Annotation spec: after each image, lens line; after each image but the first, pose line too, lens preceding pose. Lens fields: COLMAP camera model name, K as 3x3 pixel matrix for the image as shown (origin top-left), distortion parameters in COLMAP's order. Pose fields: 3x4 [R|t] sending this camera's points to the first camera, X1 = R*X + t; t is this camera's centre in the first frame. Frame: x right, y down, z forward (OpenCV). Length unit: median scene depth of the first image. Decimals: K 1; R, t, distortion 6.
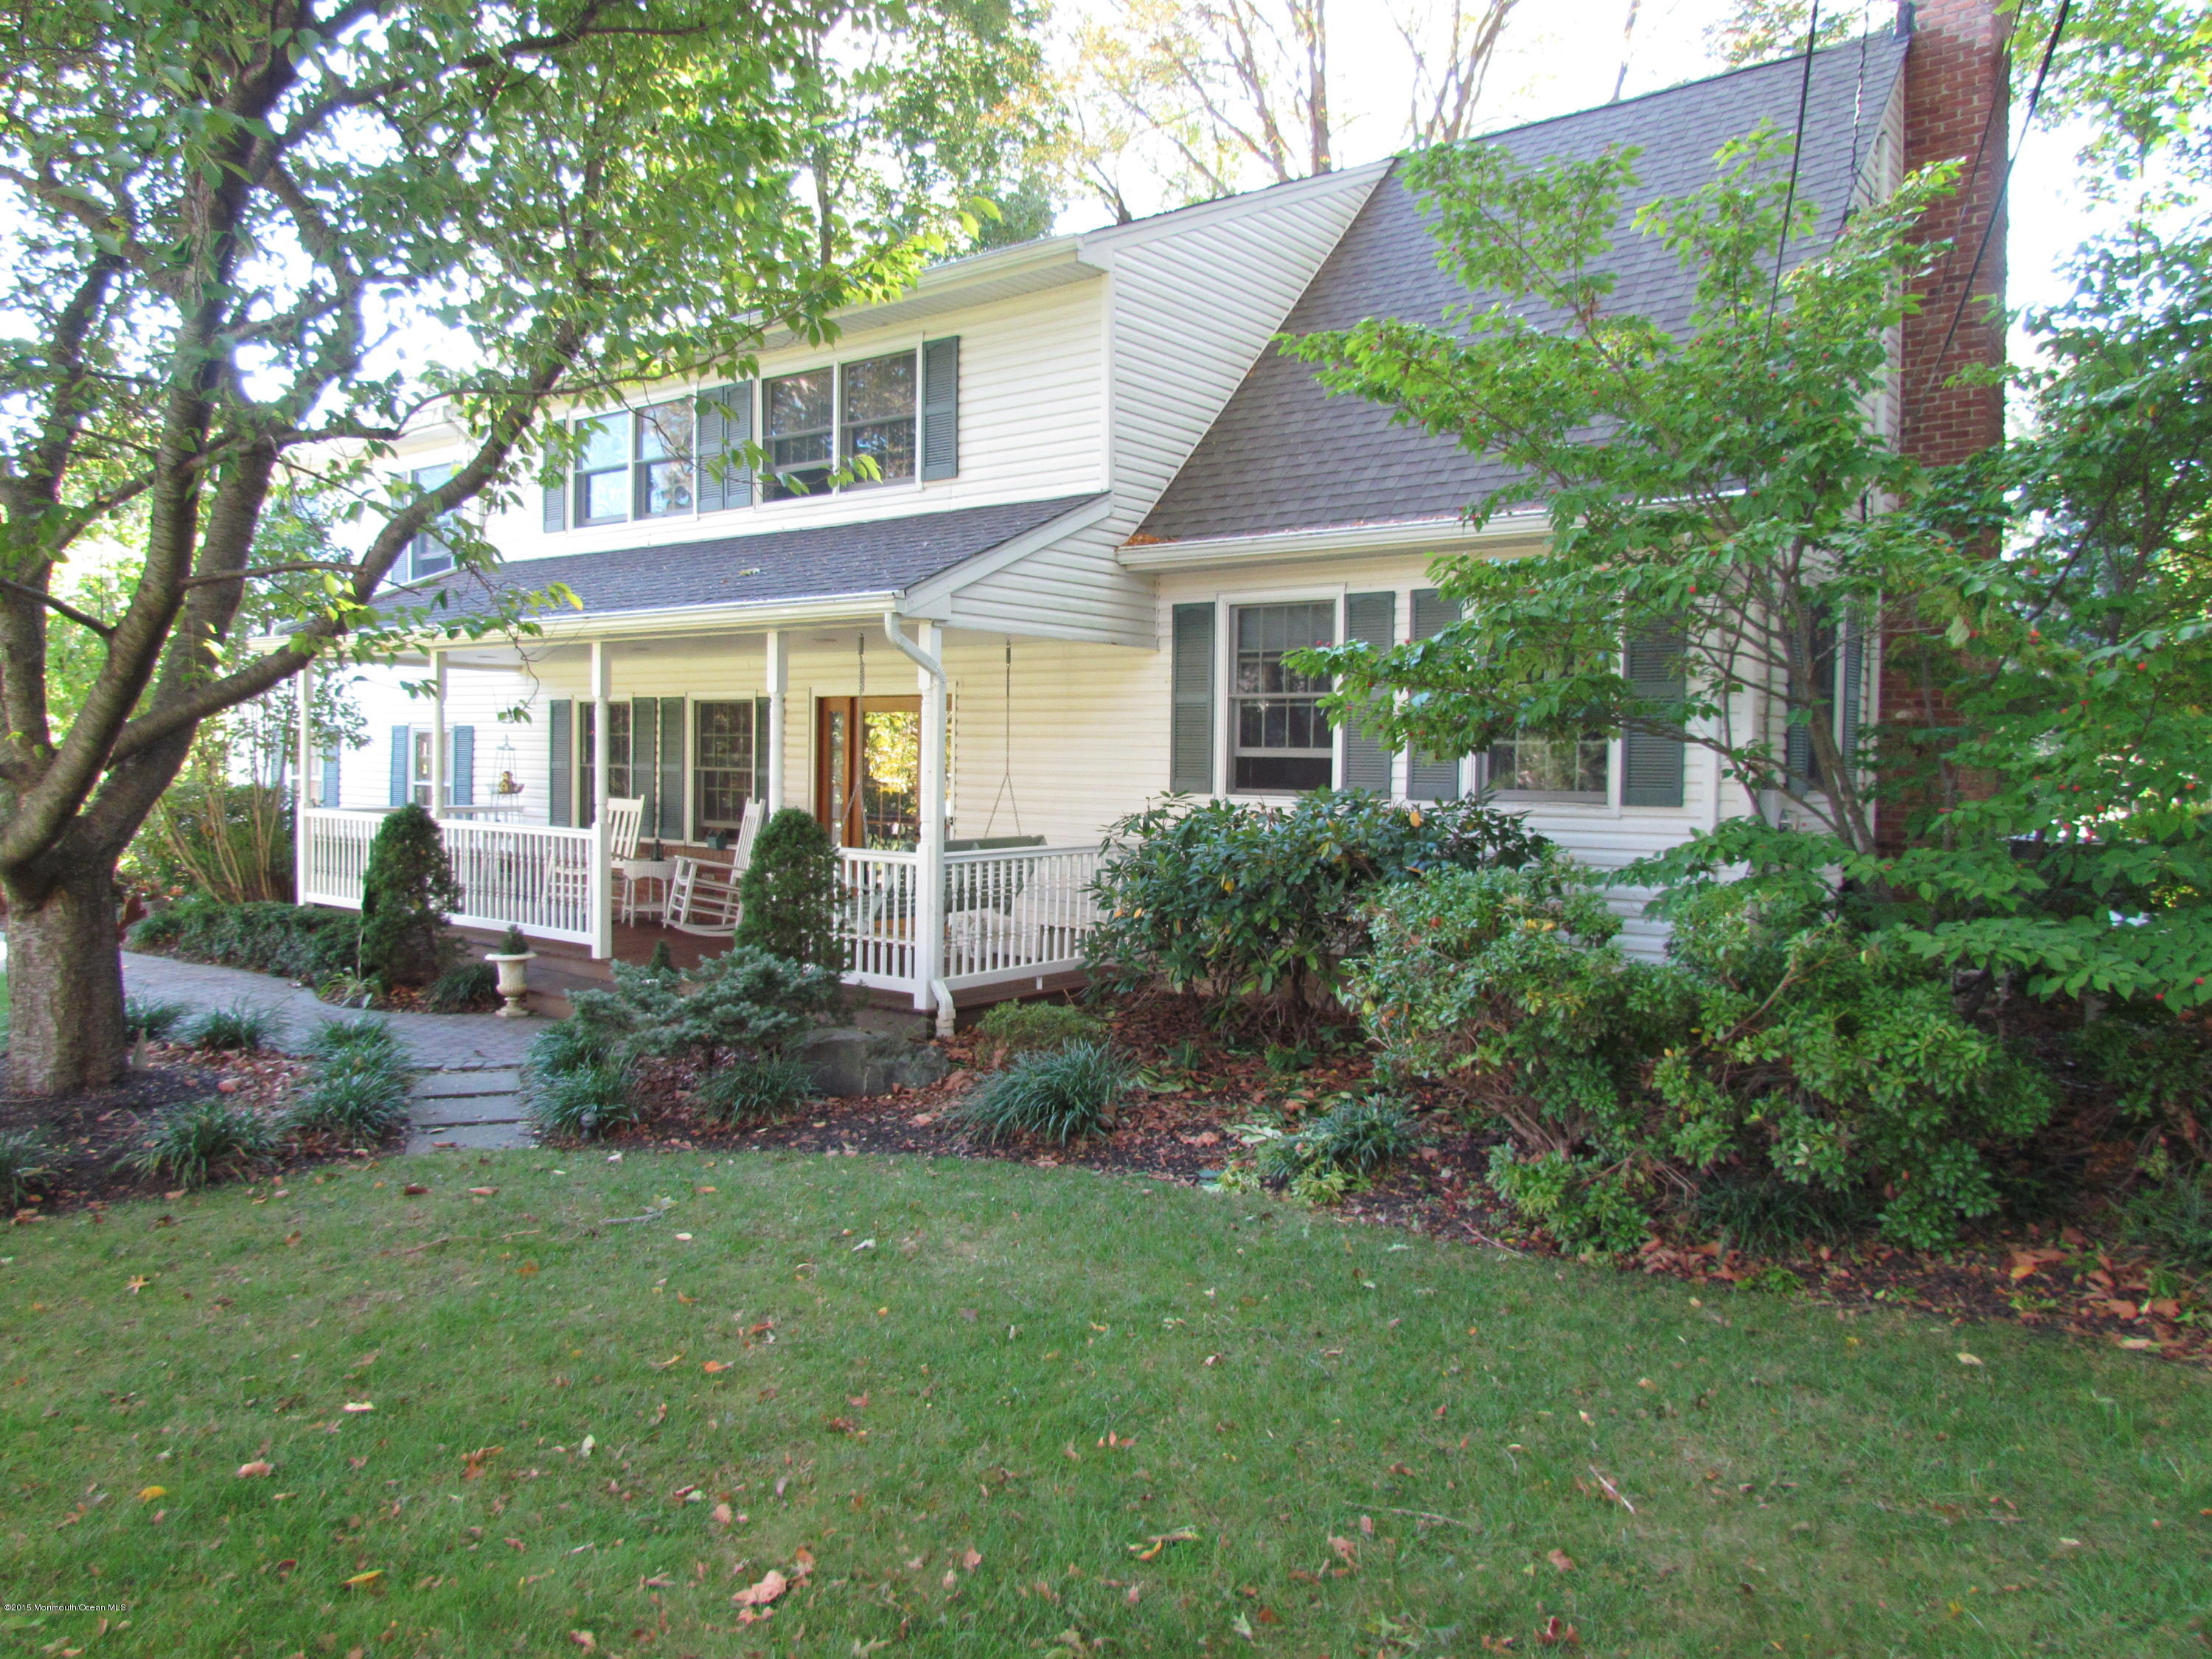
lens RADIAL K [[1565.6, 0, 1099.3], [0, 1565.6, 811.6], [0, 0, 1]] dist [-0.006804, 0.027470]
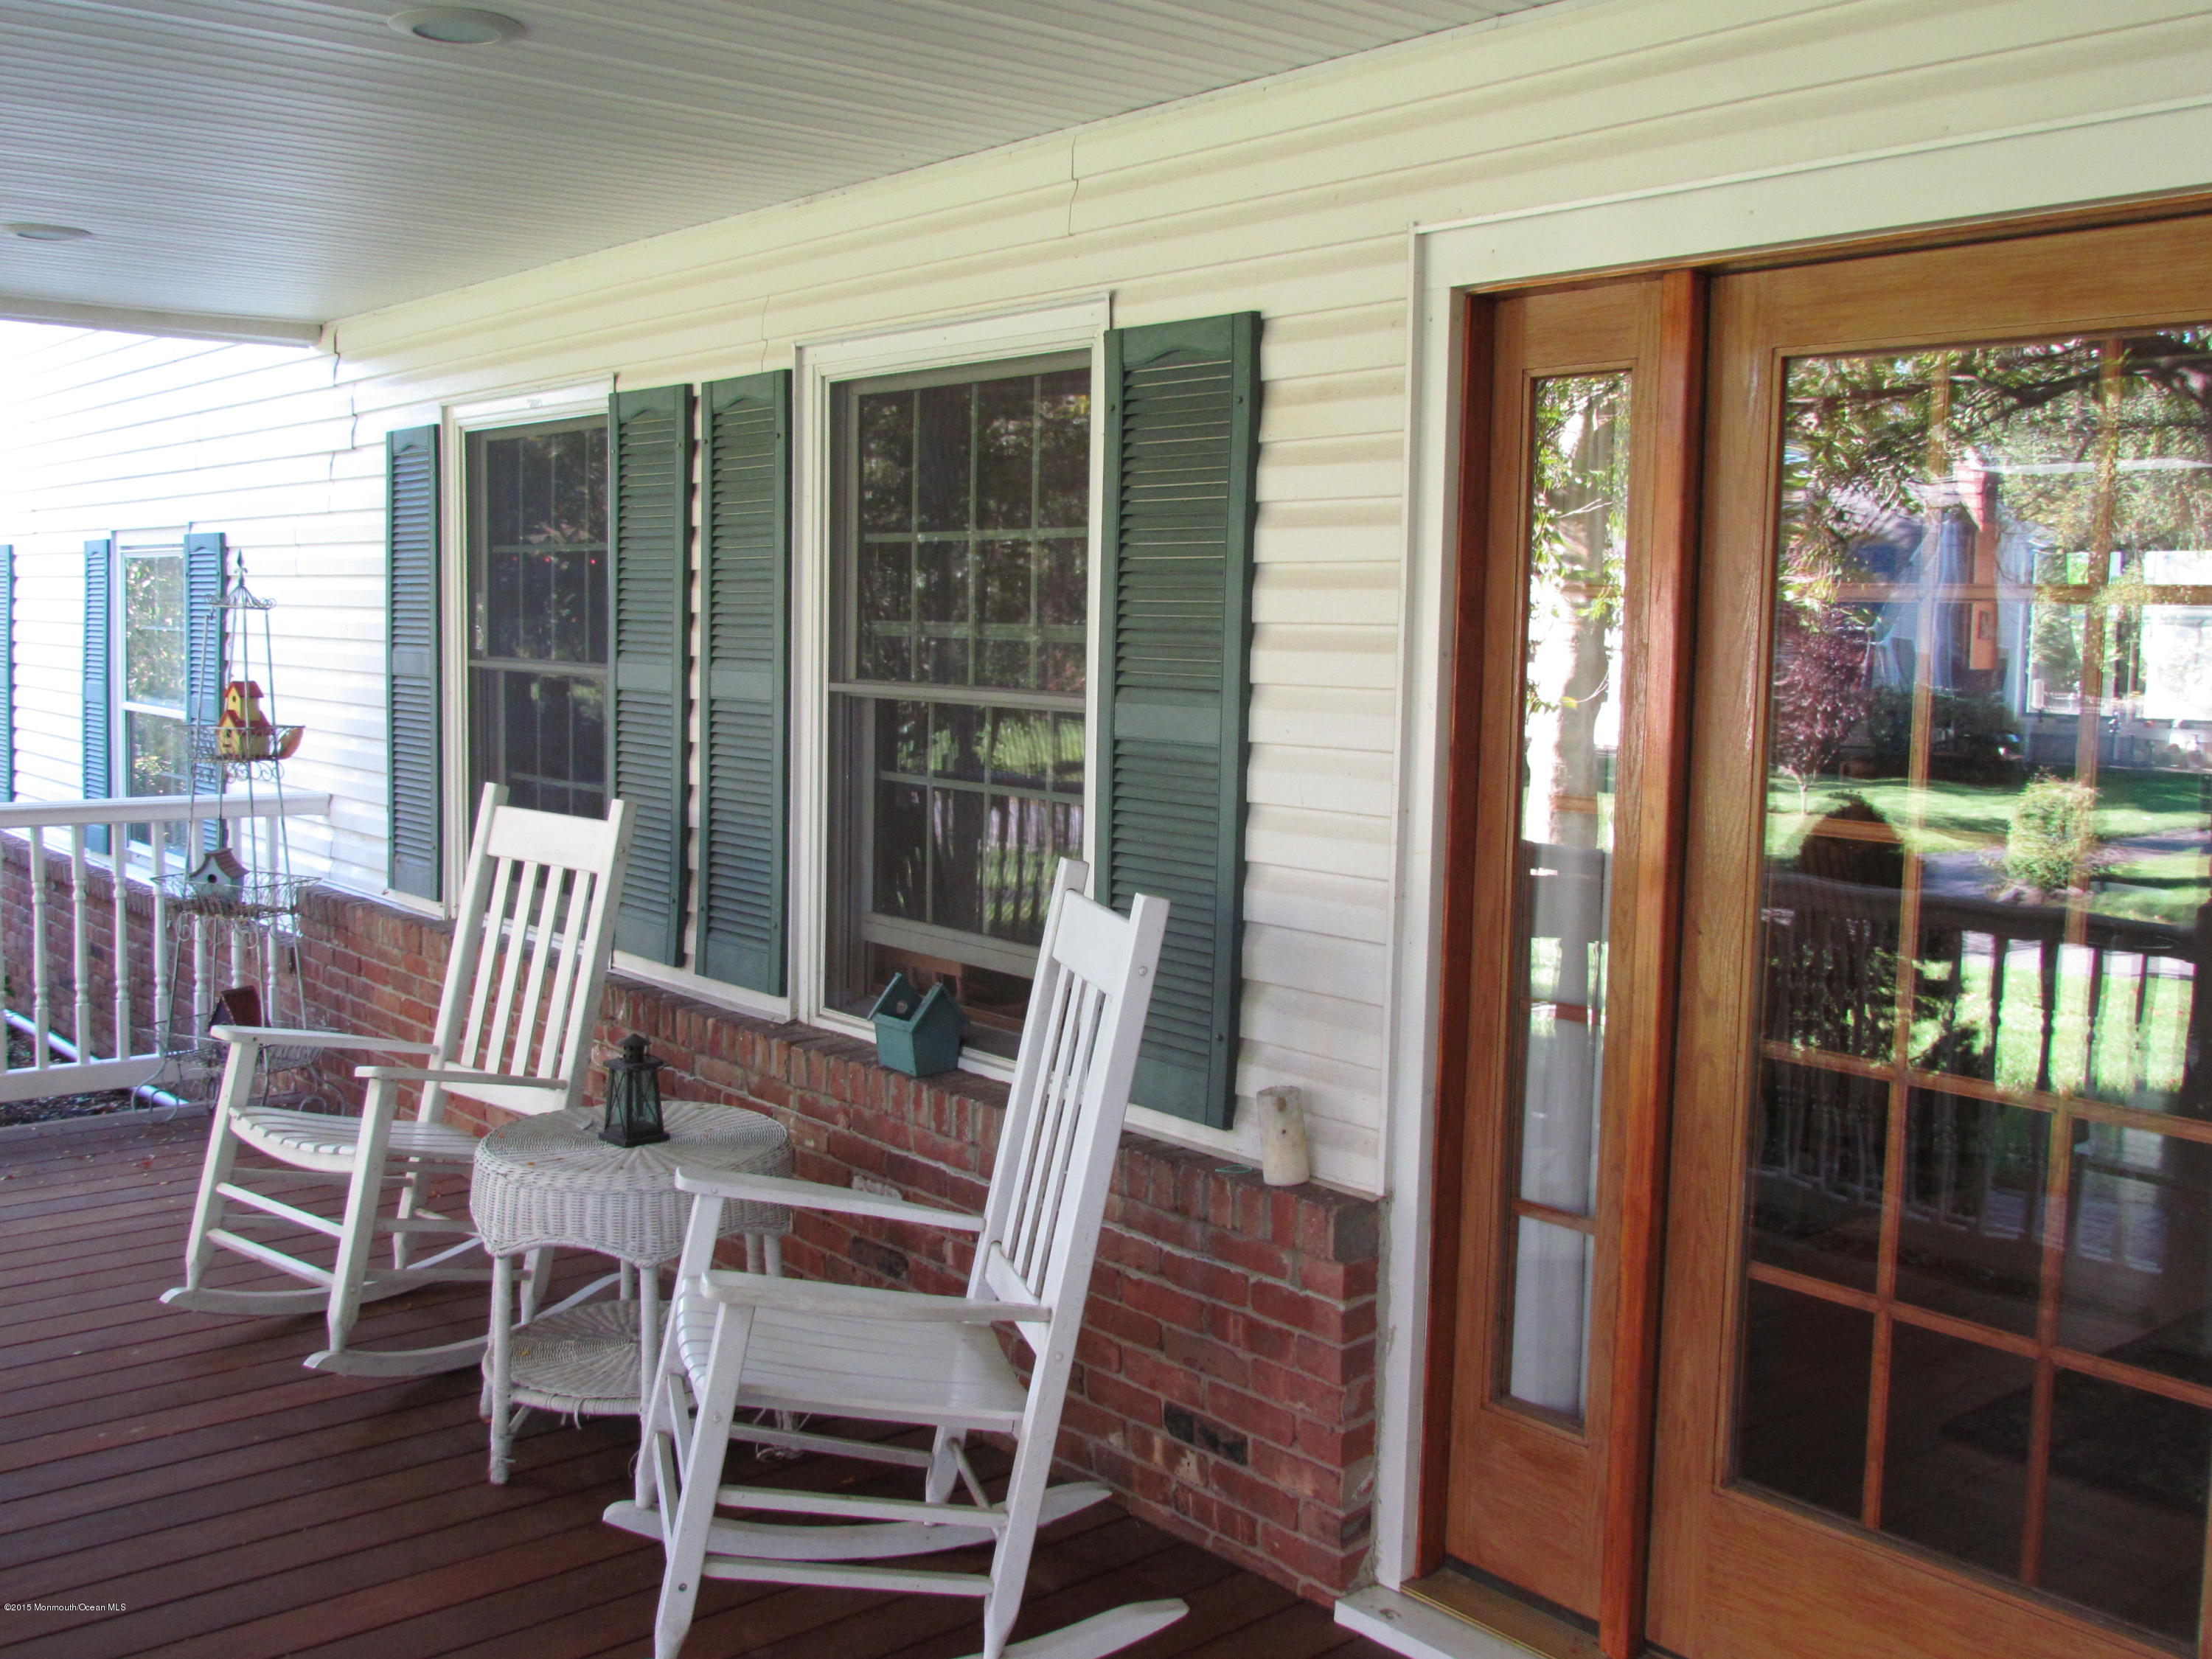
lens RADIAL K [[2097.9, 0, 1106.0], [0, 2097.9, 829.5], [0, 0, 1]] dist [-0.038142, 0.007069]
pose [[0.979283, 0.028396, -0.200497, -0.272152], [-0.017282, 0.998227, 0.056966, -0.042536], [0.201759, -0.052320, 0.978037, 1.216261]]
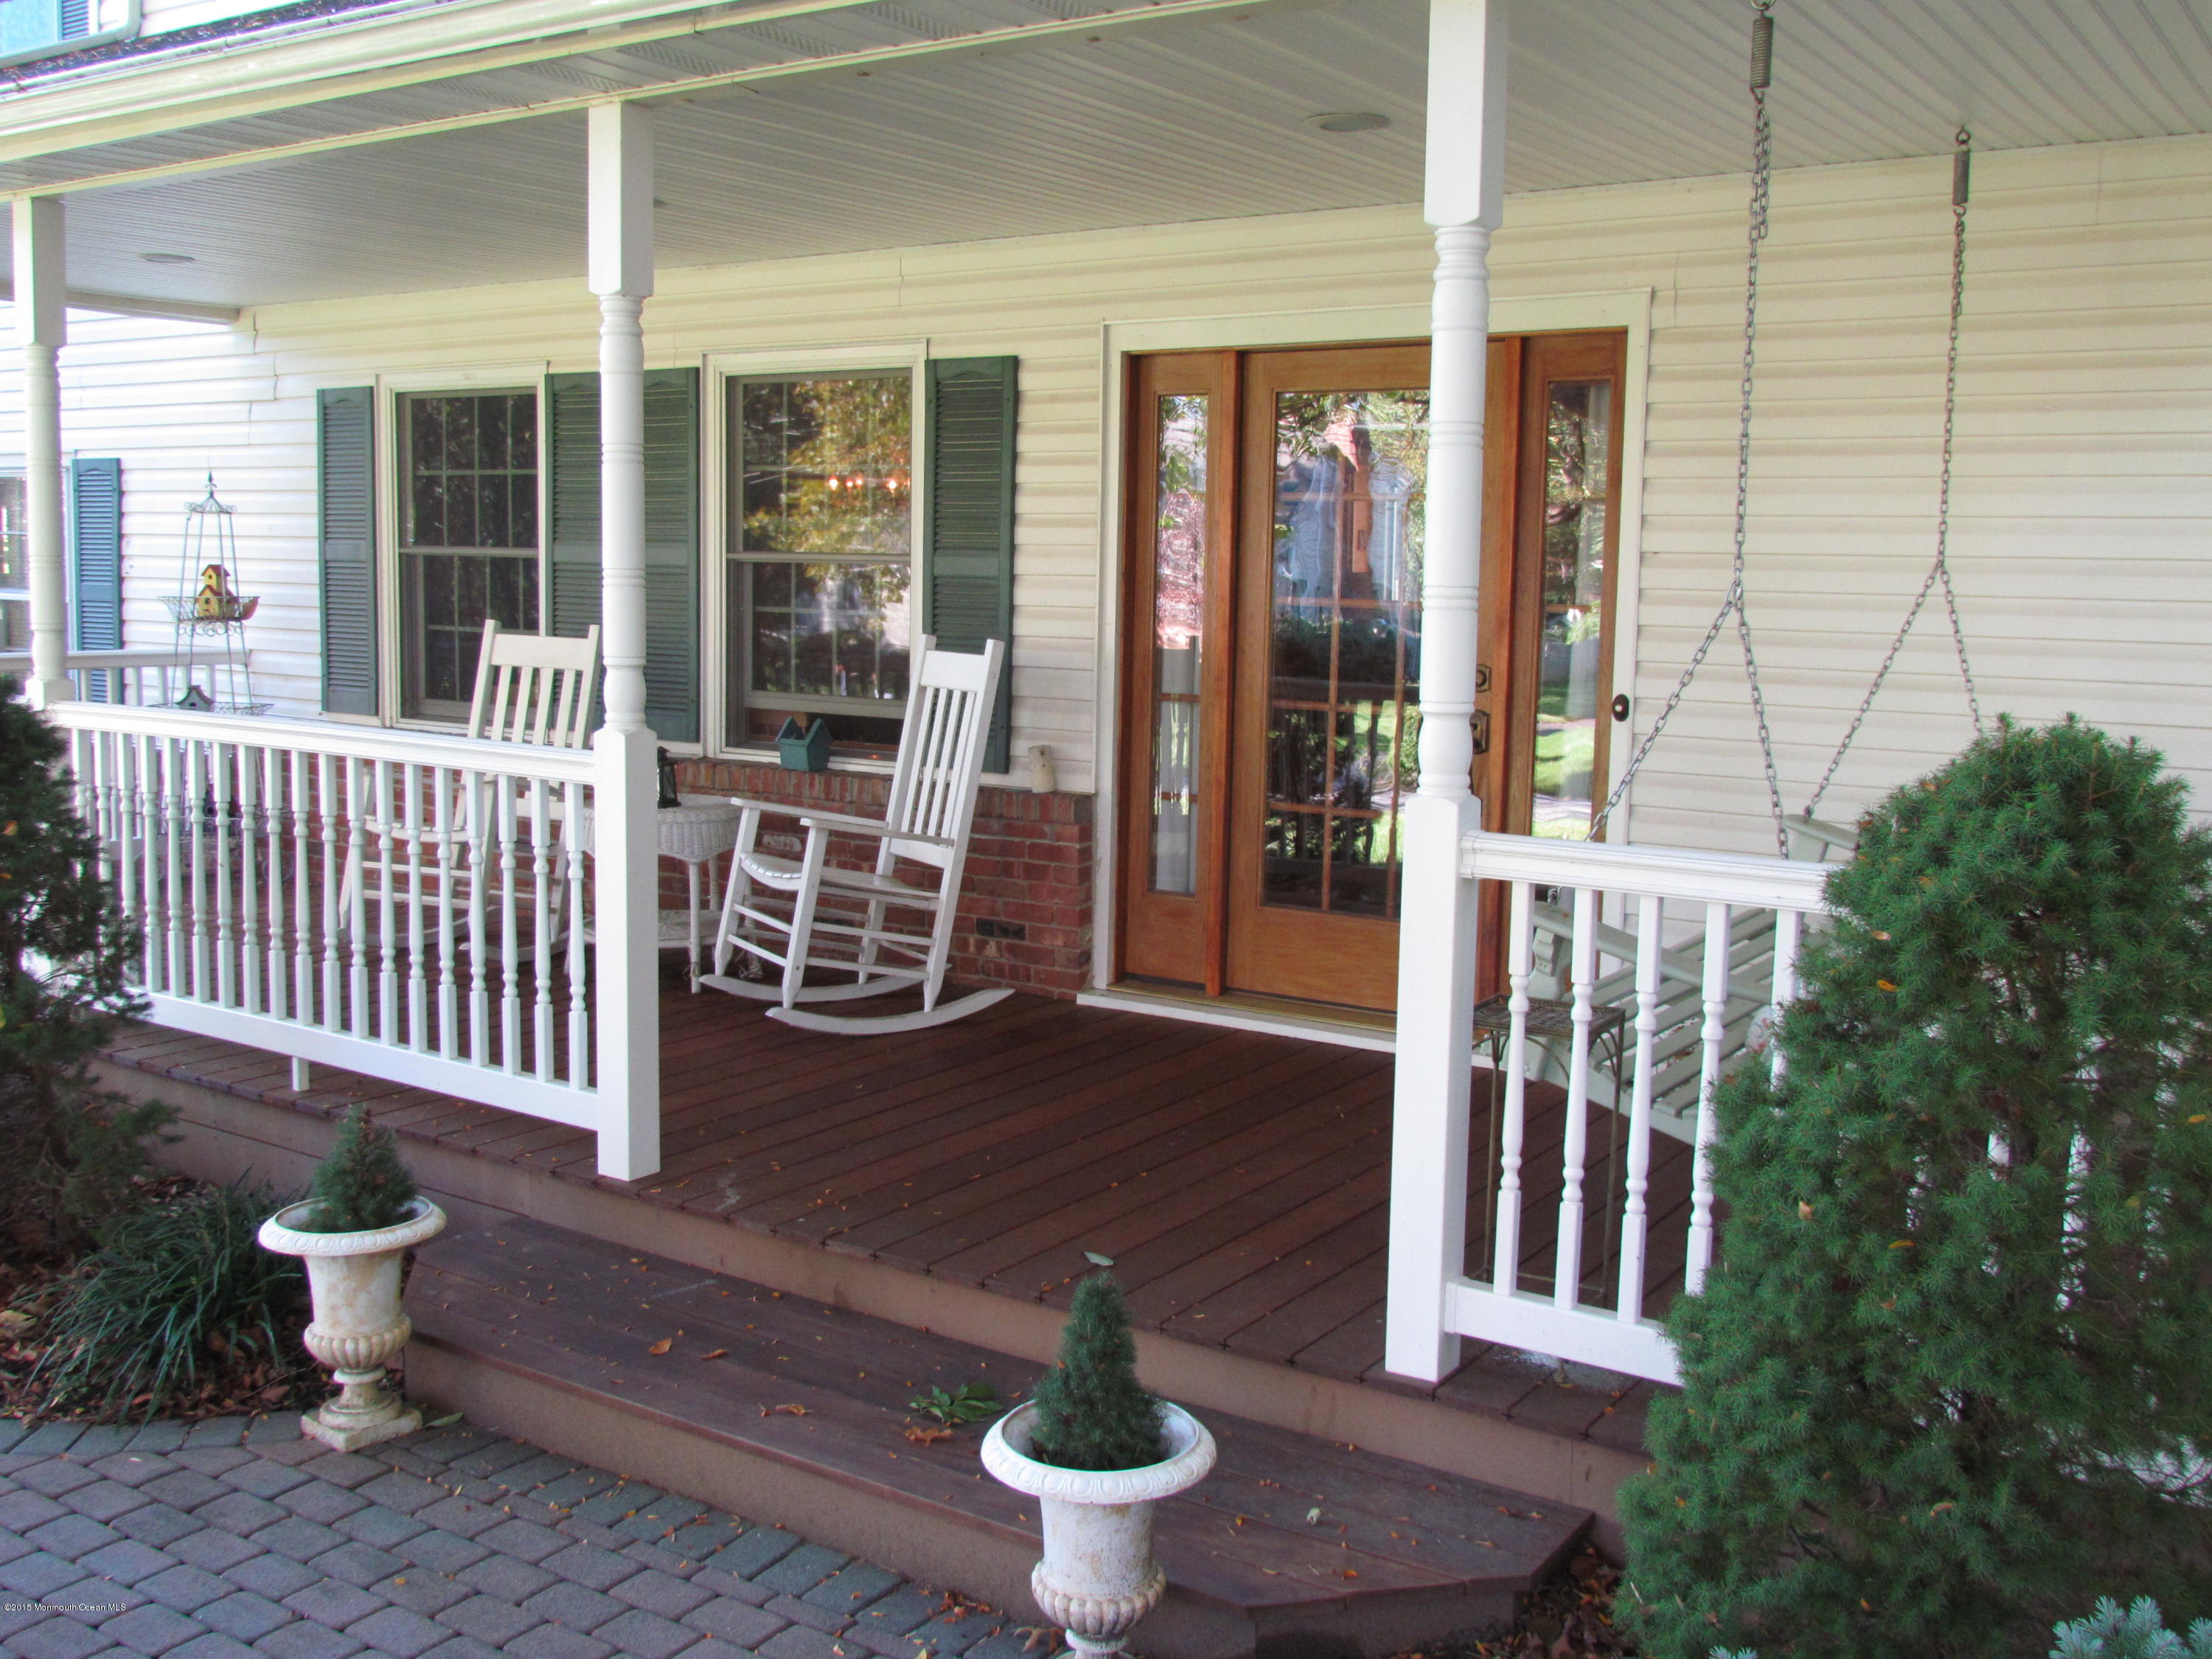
lens RADIAL K [[2097.9, 0, 1106.0], [0, 2097.9, 829.5], [0, 0, 1]] dist [-0.038142, 0.007069]
pose [[0.997097, -0.000559, 0.076140, -0.351698], [-0.005868, 0.996435, 0.084158, -0.007938], [-0.075916, -0.084360, 0.993539, 0.820940]]
